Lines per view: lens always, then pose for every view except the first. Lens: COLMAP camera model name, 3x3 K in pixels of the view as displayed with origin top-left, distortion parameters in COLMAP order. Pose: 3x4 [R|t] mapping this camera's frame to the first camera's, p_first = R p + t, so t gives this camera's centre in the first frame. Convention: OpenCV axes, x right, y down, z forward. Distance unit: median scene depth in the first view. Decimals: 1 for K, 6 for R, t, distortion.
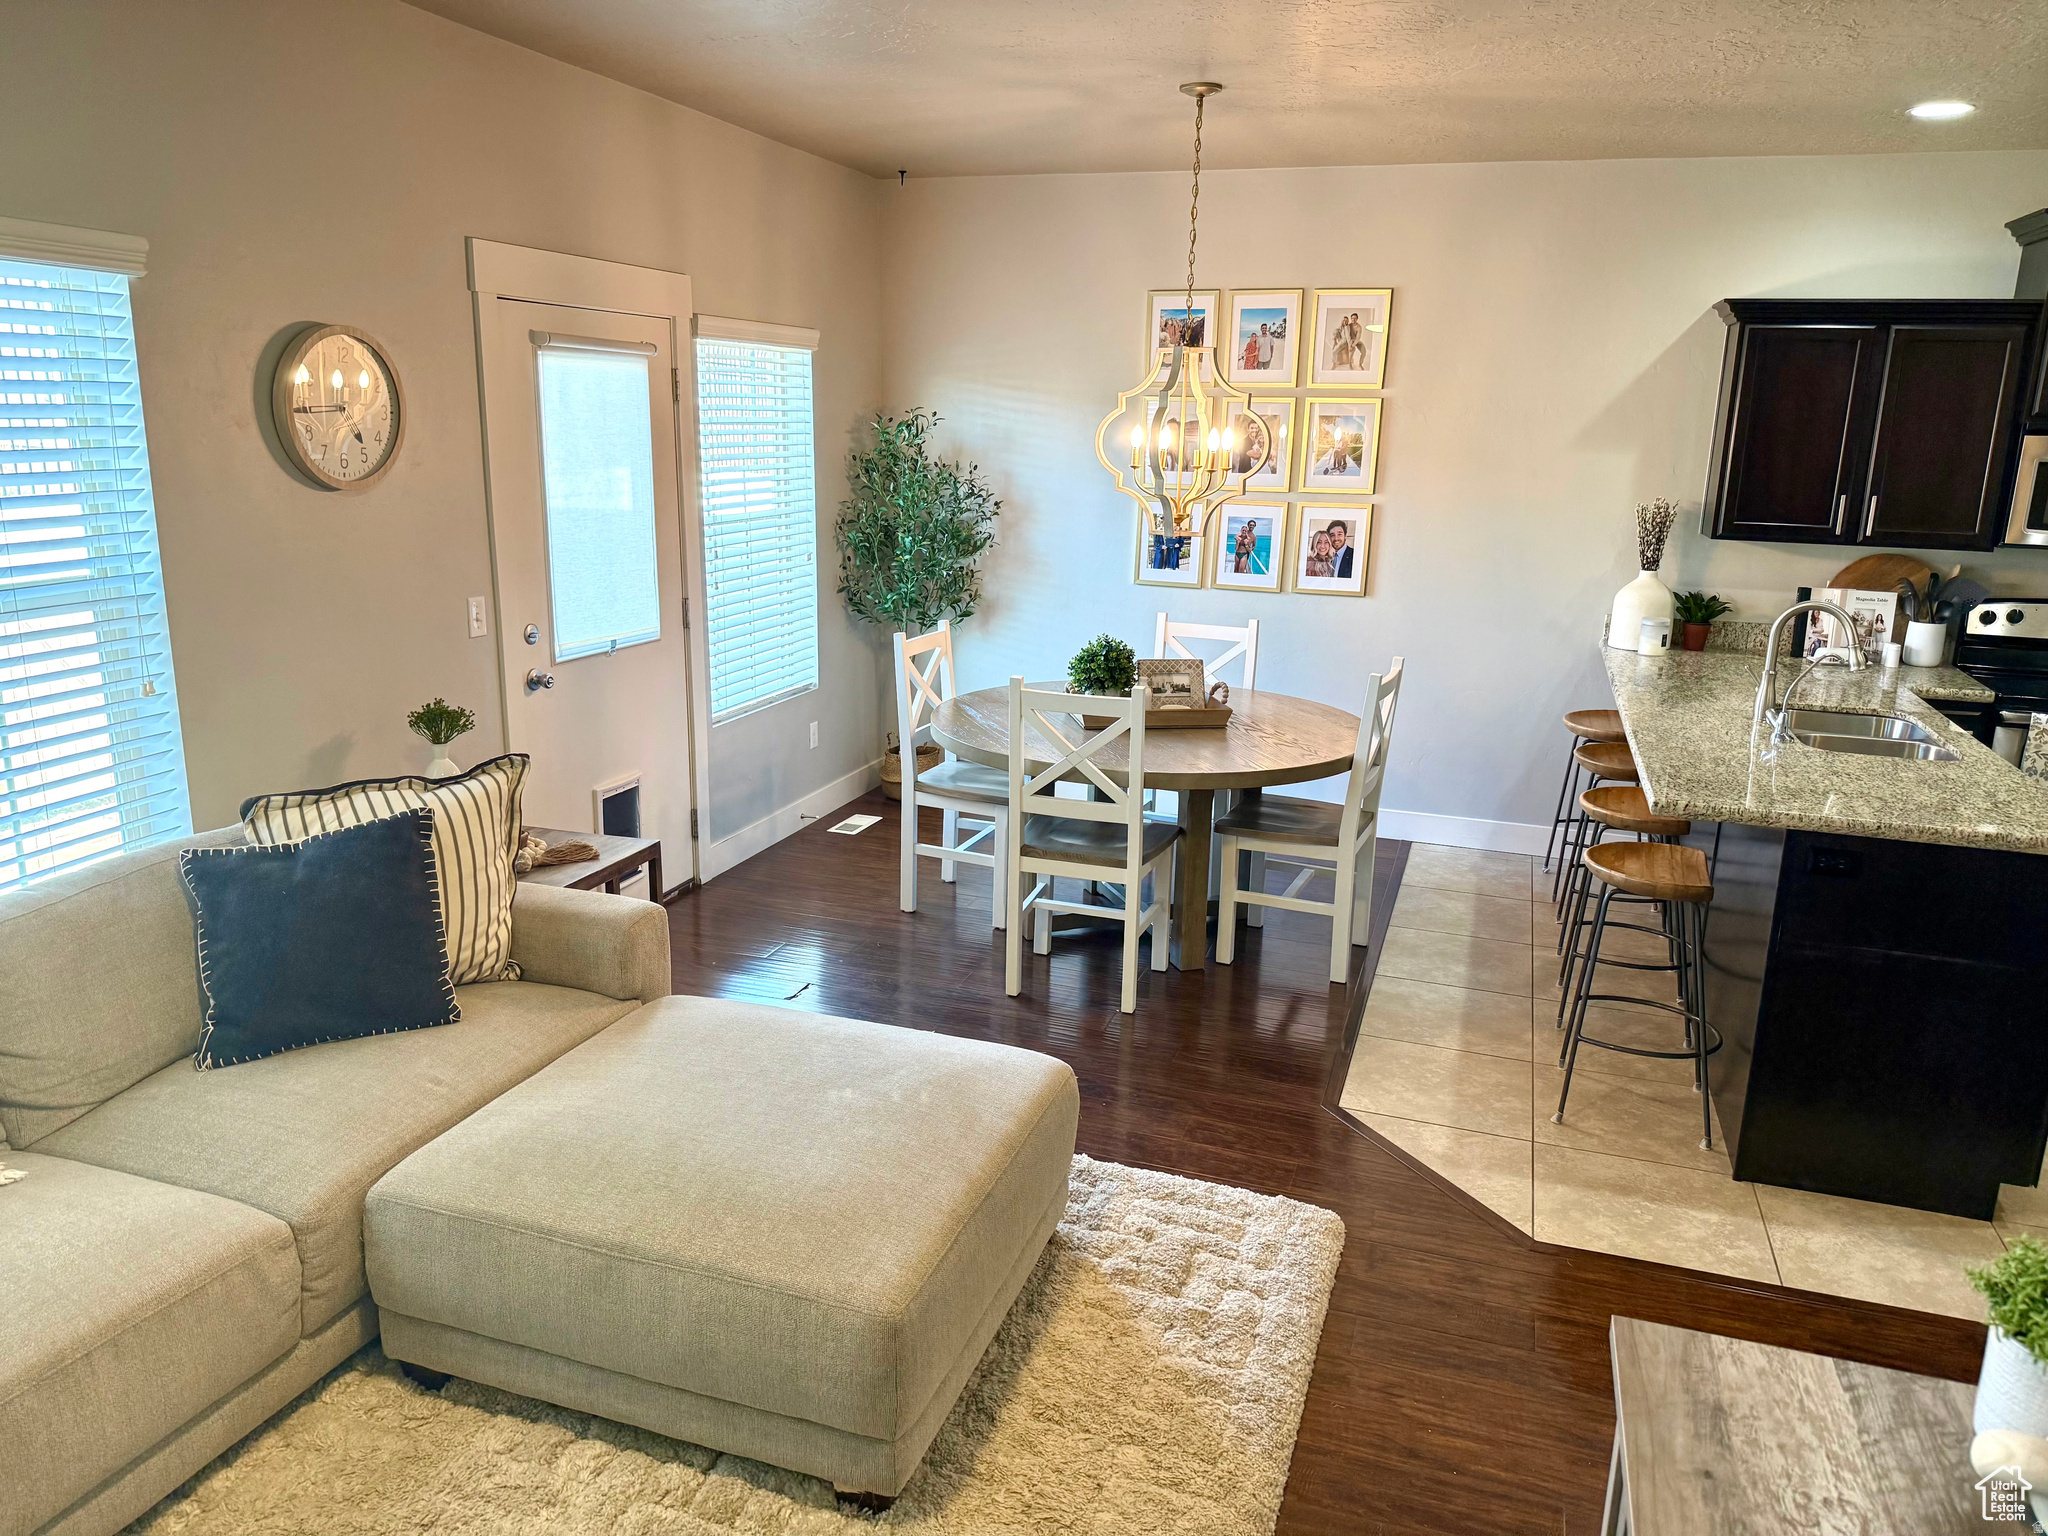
lens RADIAL K [[1430.5, 0, 1035.2], [0, 1430.5, 776.6], [0, 0, 1]] dist [0.002884, -0.014992]
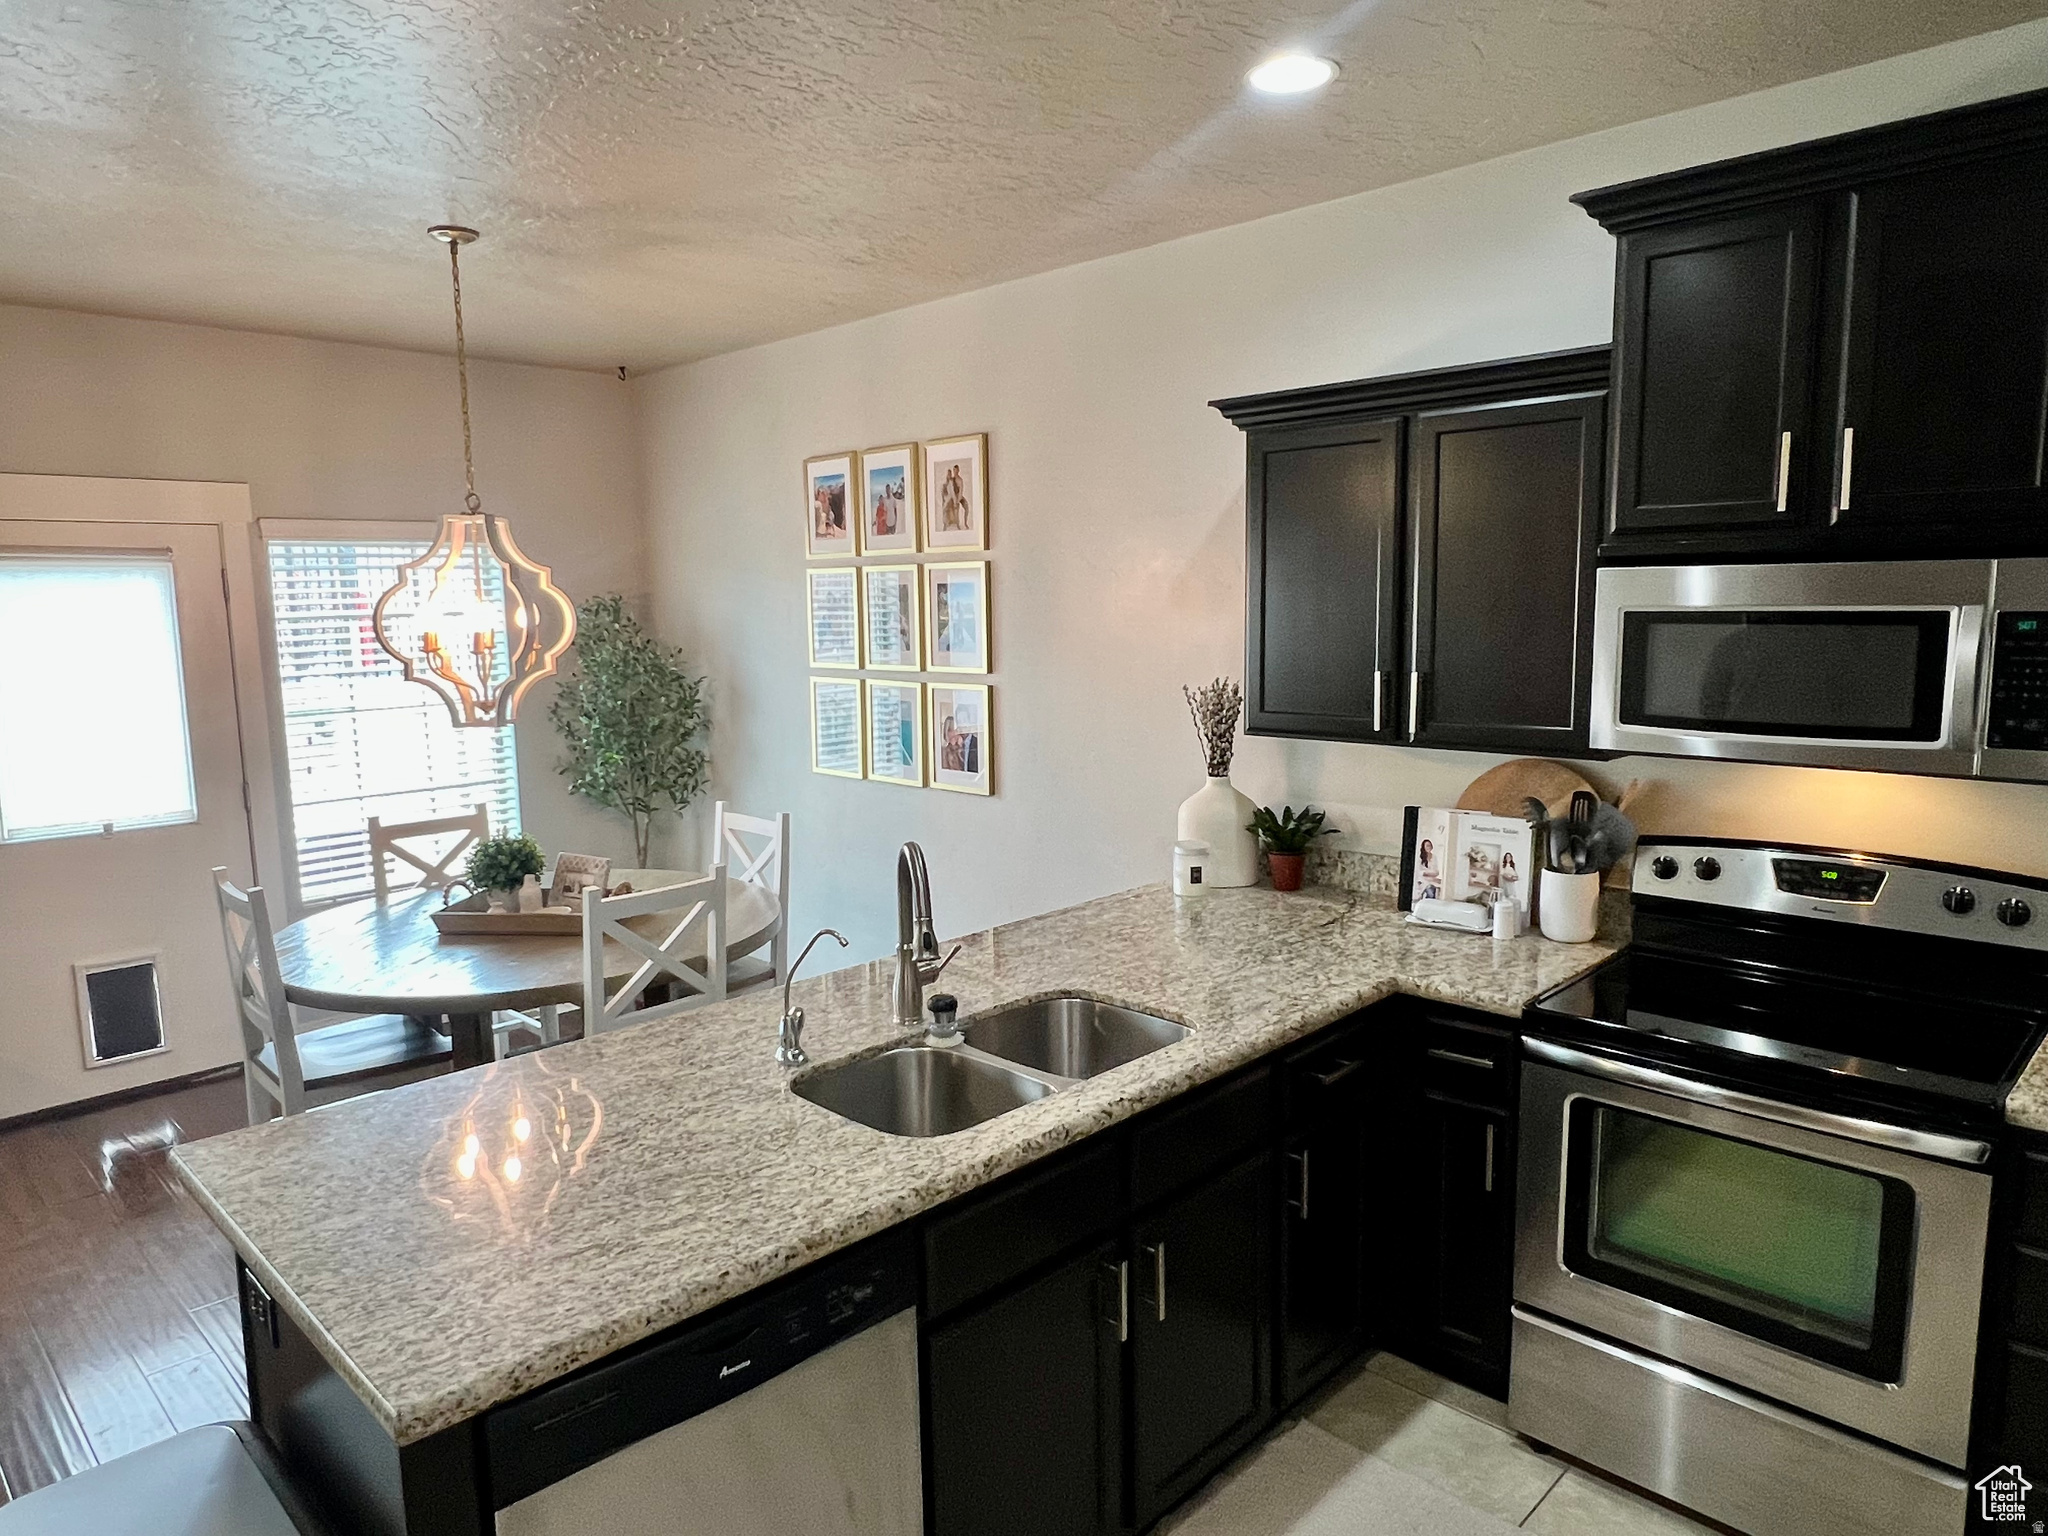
lens RADIAL K [[1289.9, 0, 1008.0], [0, 1289.9, 766.7], [0, 0, 1]] dist [-0.006156, 0.000240]
pose [[0.894995, 0.018692, -0.445683, 0.637202], [-0.069952, 0.992642, -0.098841, -0.078395], [0.440556, 0.119638, 0.889717, 0.381748]]
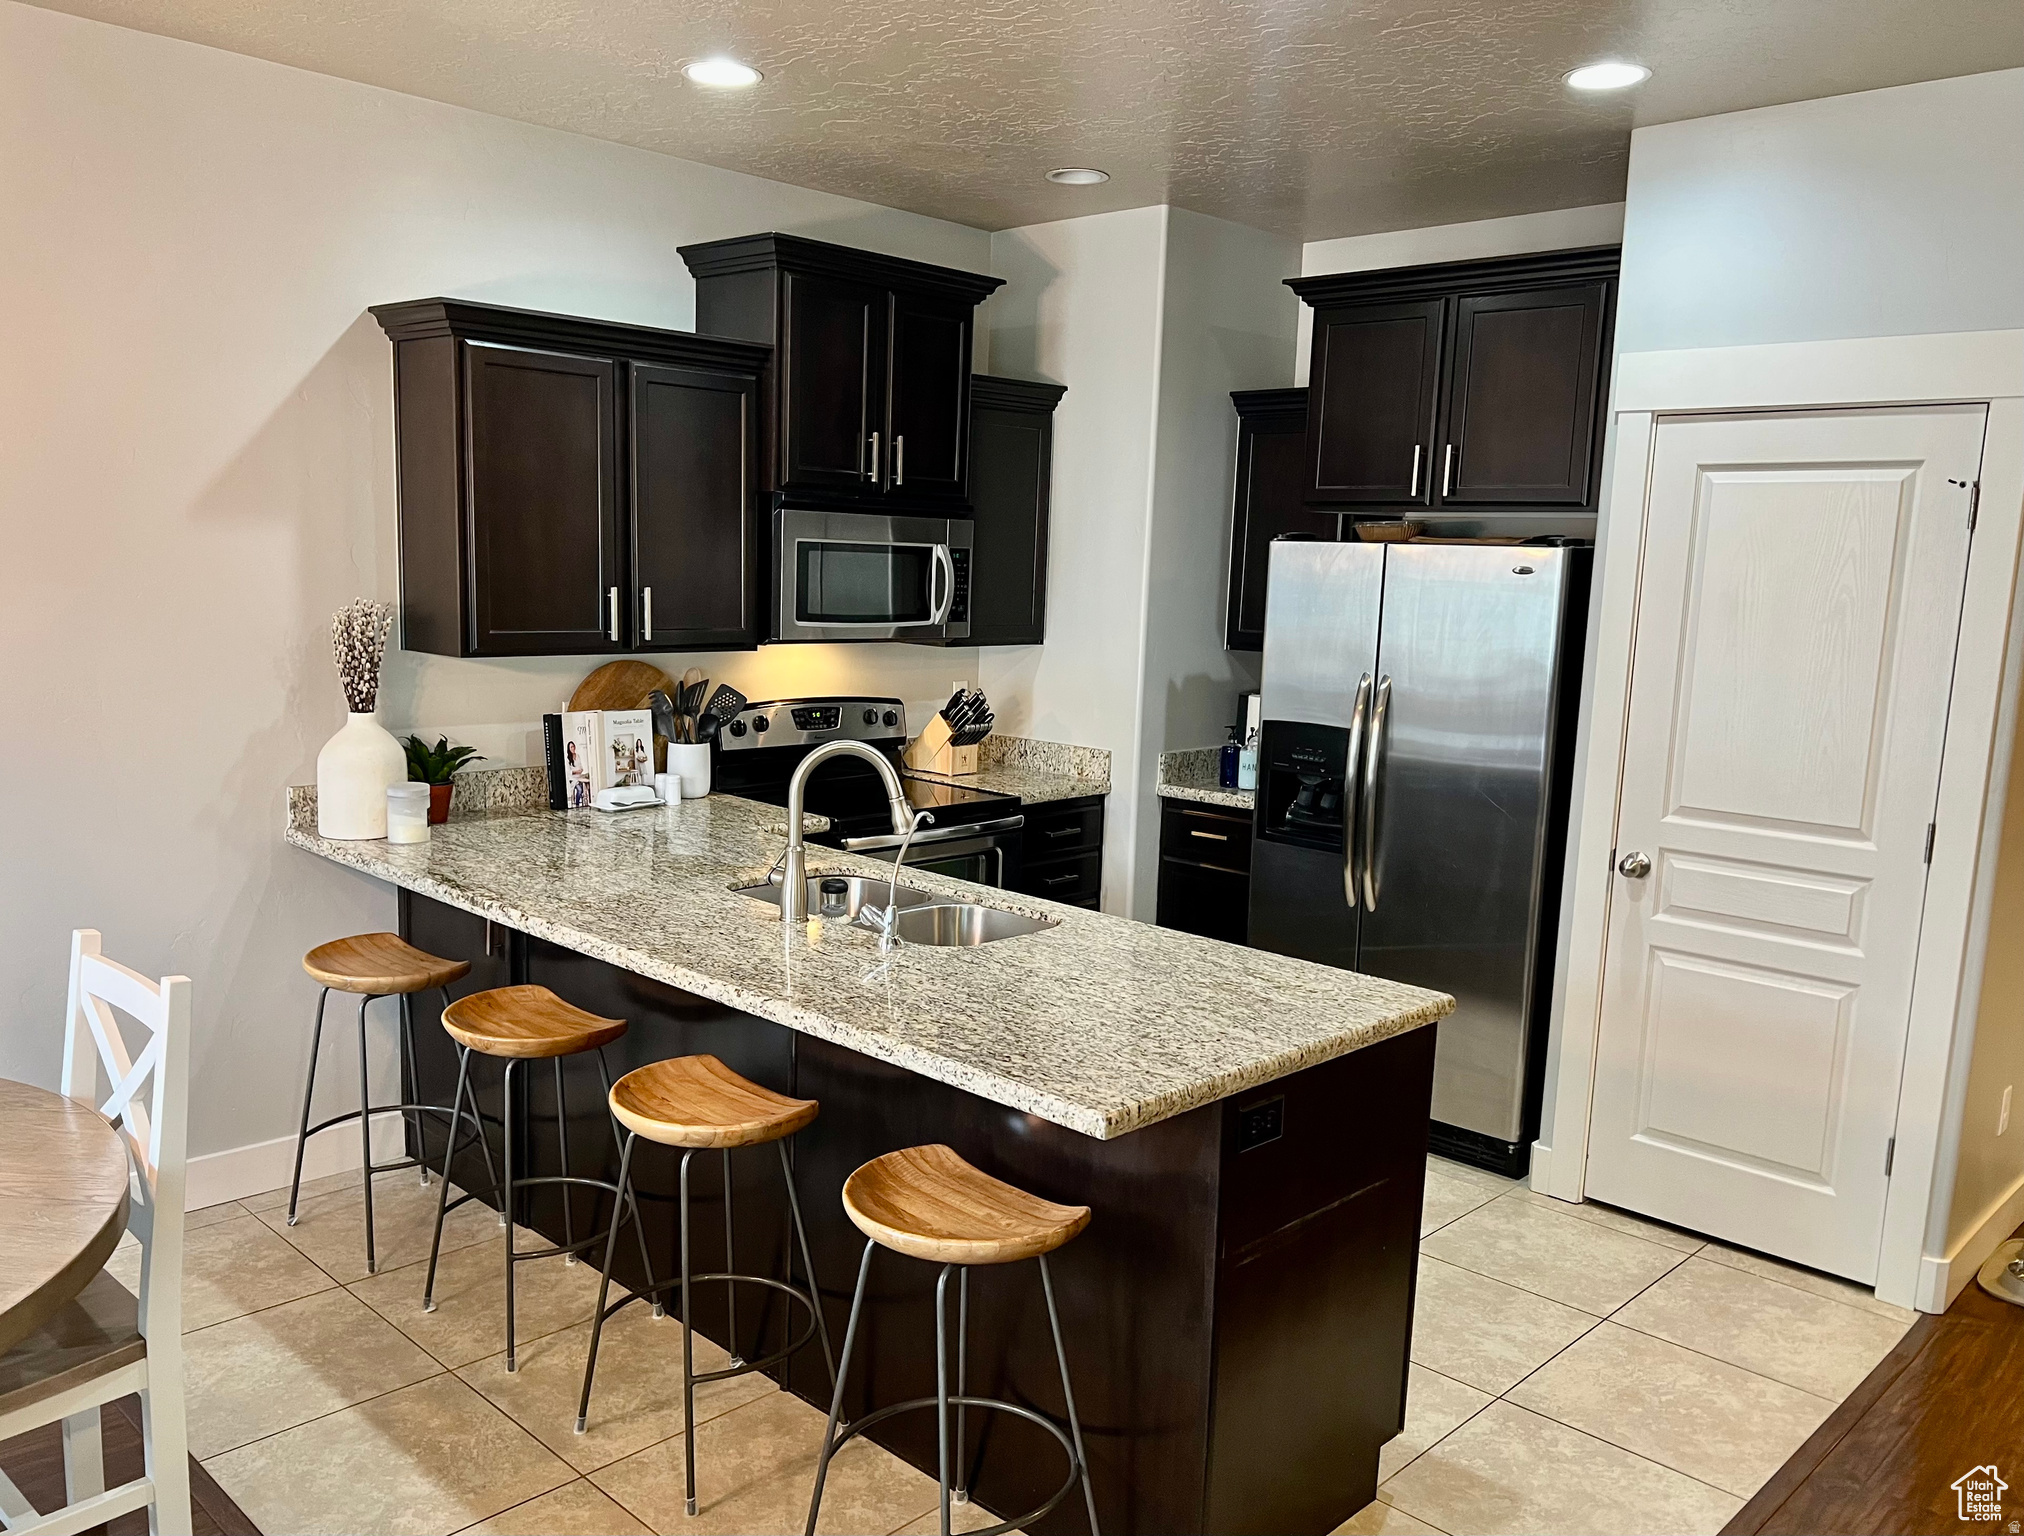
lens RADIAL K [[1587.9, 0, 970.0], [0, 1587.9, 814.8], [0, 0, 1]] dist [0.045913, -0.000106]
pose [[0.434681, -0.155060, 0.887135, -0.094828], [0.195657, 0.977797, 0.075038, -0.101738], [-0.879074, 0.140957, 0.455368, 0.453054]]
